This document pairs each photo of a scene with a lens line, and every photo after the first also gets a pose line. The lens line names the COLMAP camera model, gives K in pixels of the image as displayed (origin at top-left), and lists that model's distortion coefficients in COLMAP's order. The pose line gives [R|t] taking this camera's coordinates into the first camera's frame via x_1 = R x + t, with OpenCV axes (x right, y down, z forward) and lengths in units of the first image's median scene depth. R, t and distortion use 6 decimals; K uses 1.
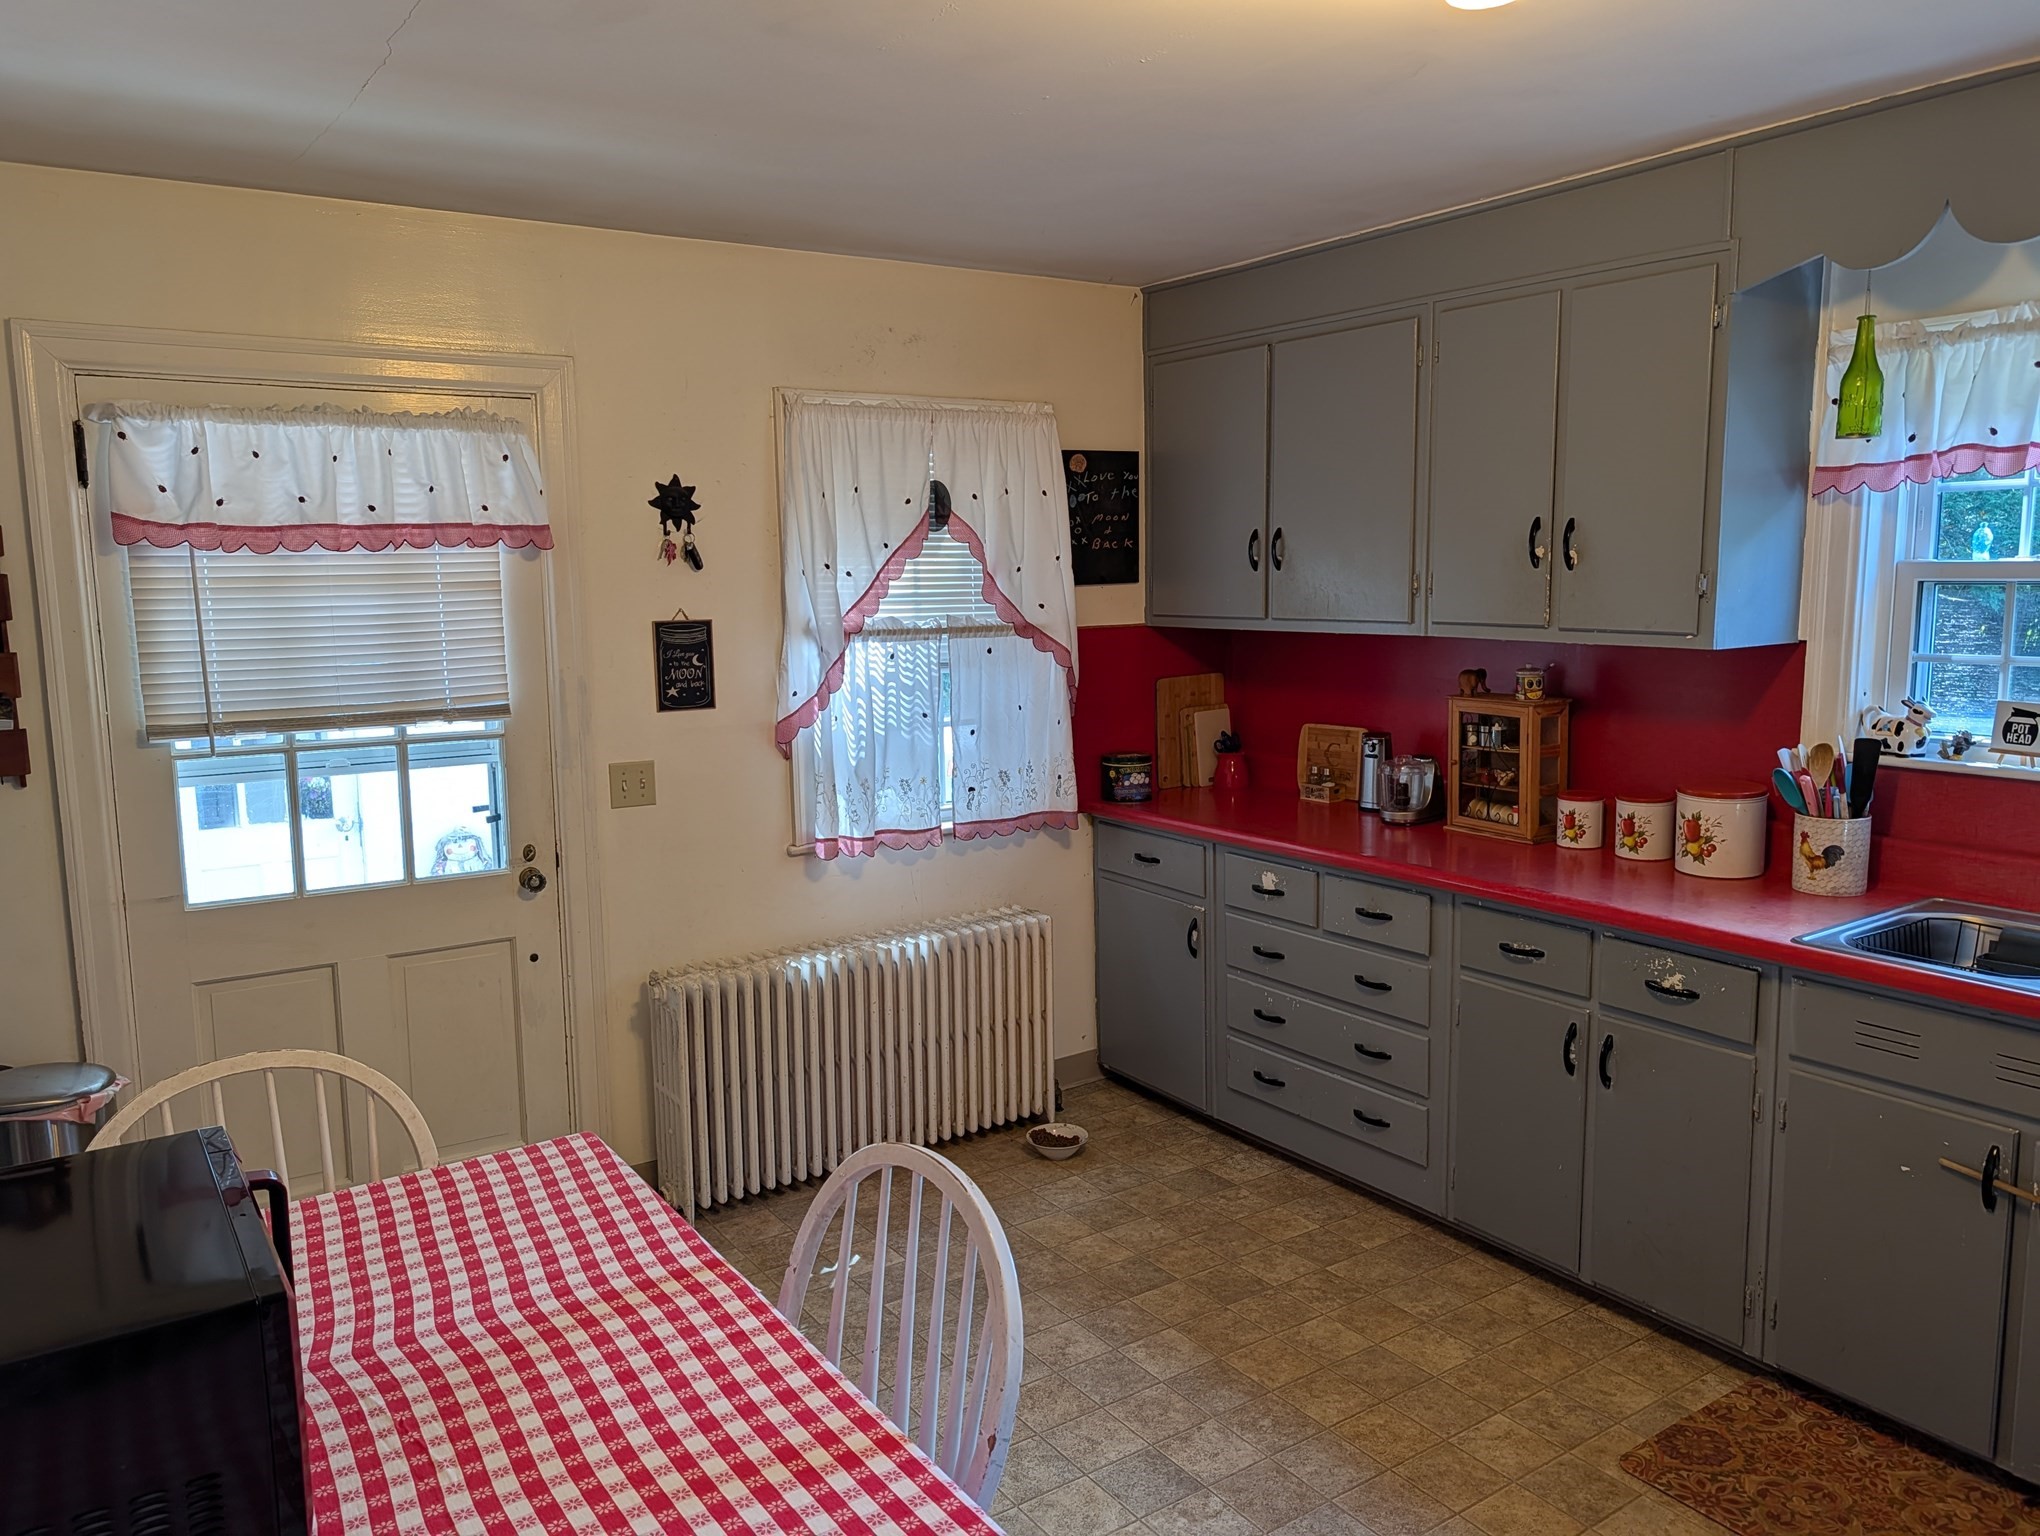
lens RADIAL K [[1457.3, 0, 1020.0], [0, 1457.3, 768.0], [0, 0, 1]] dist [0.000510, -0.031514]
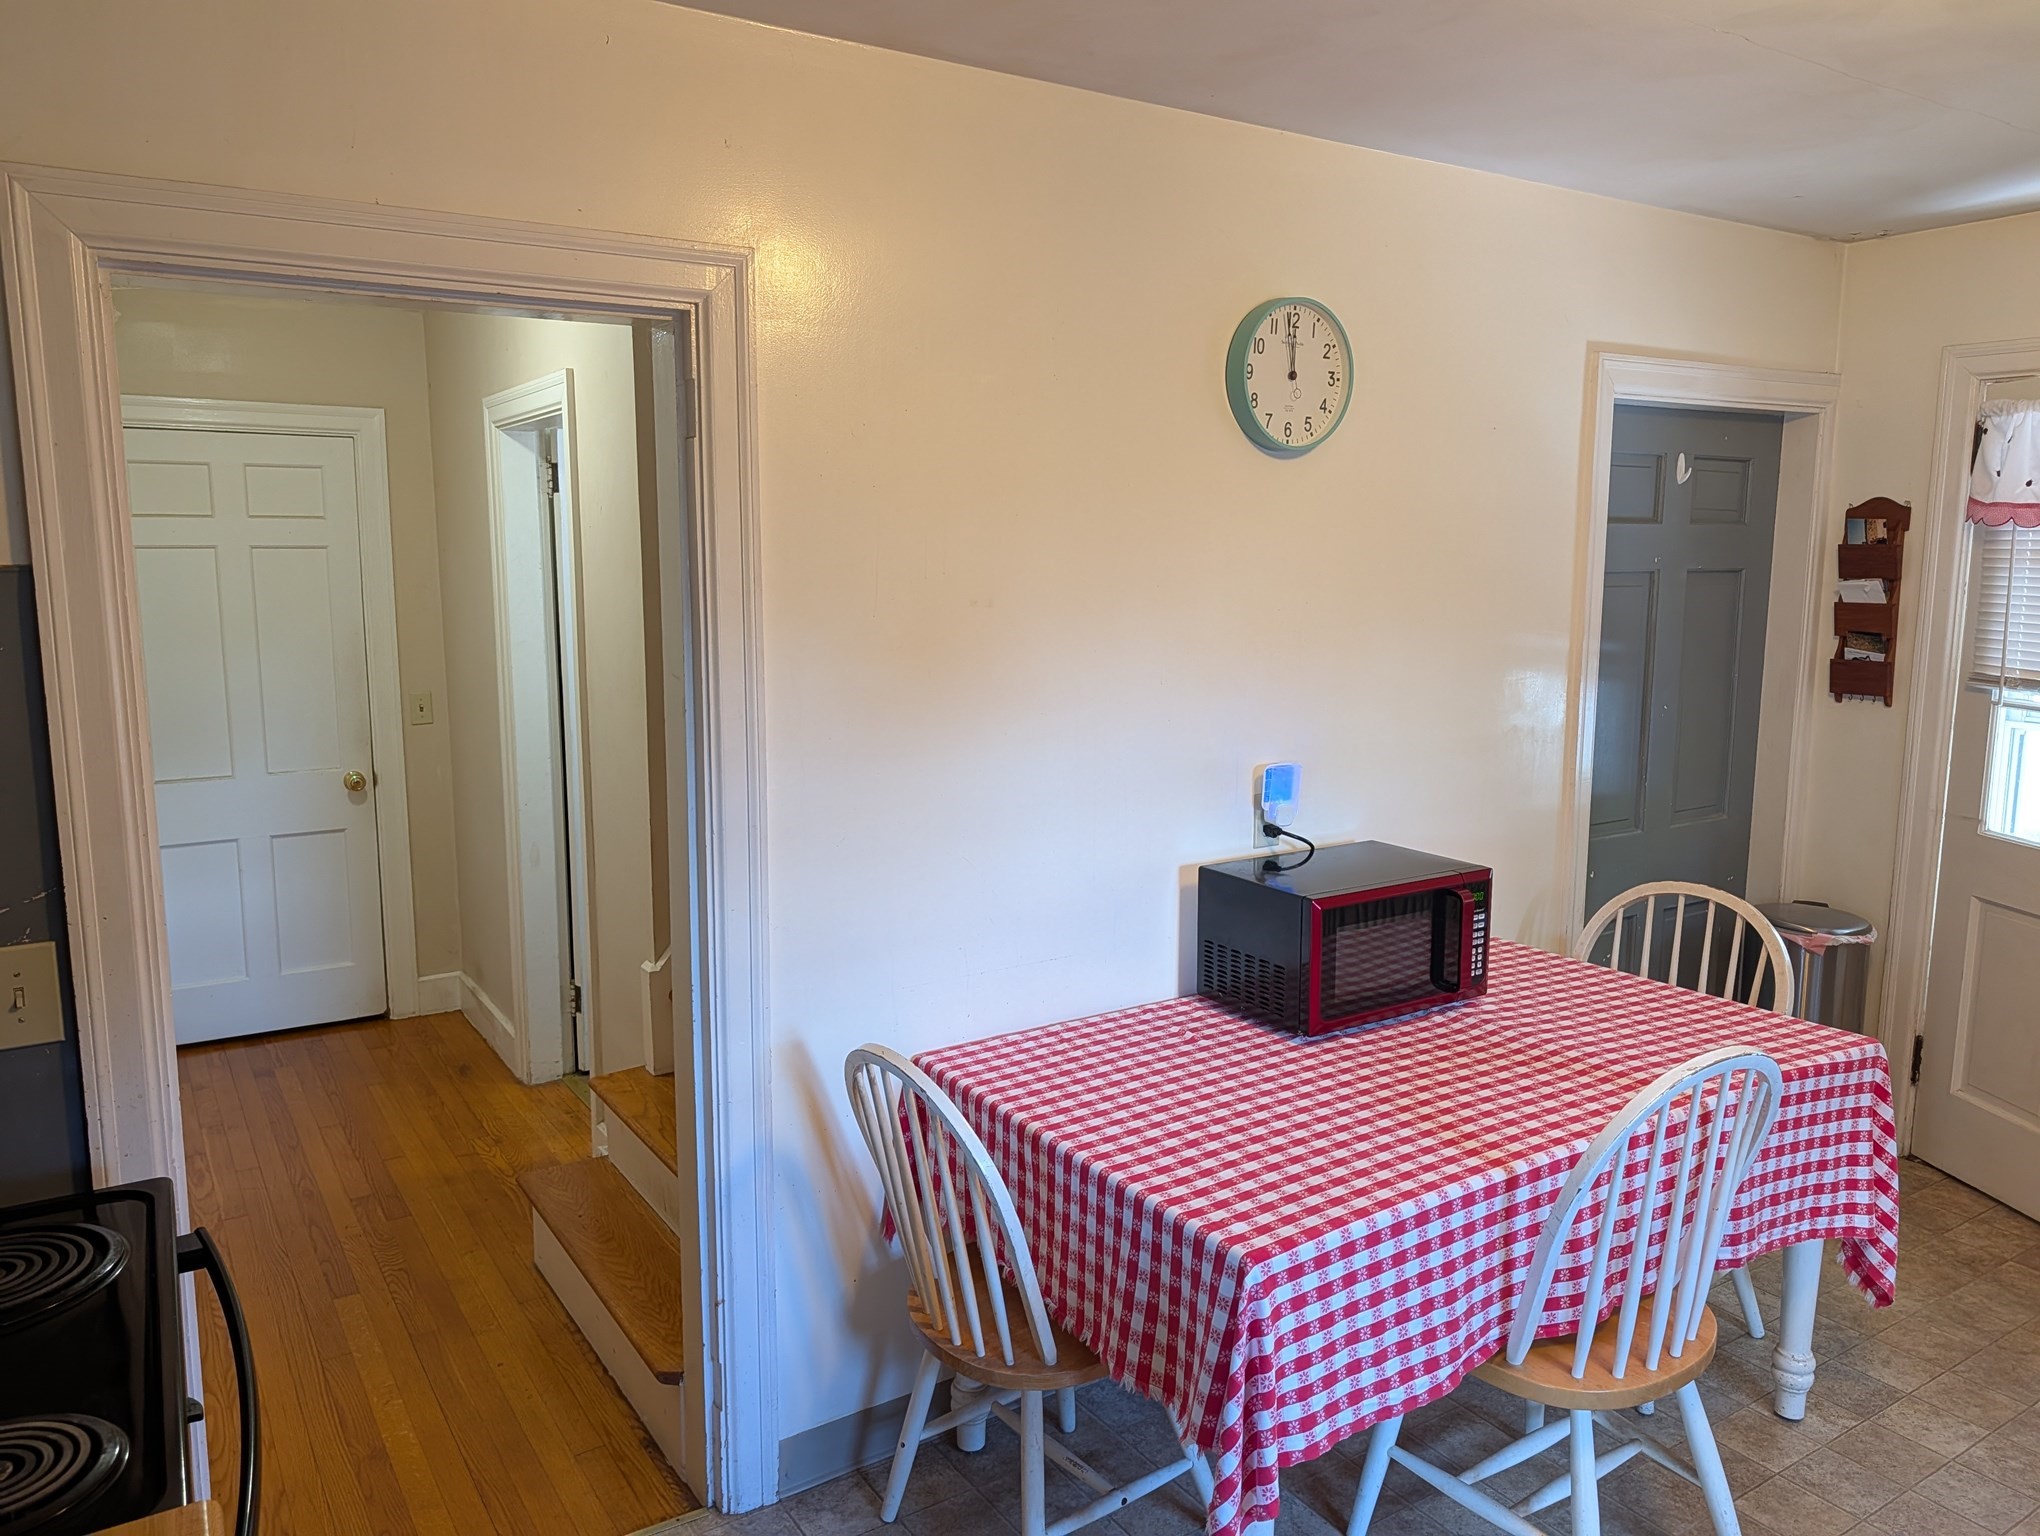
lens RADIAL K [[1457.3, 0, 1020.0], [0, 1457.3, 768.0], [0, 0, 1]] dist [0.000510, -0.031514]
pose [[-0.033753, 0.161761, -0.986253, 1.098750], [-0.138289, 0.976567, 0.164905, -0.070149], [0.989817, 0.141954, -0.010593, 0.435975]]
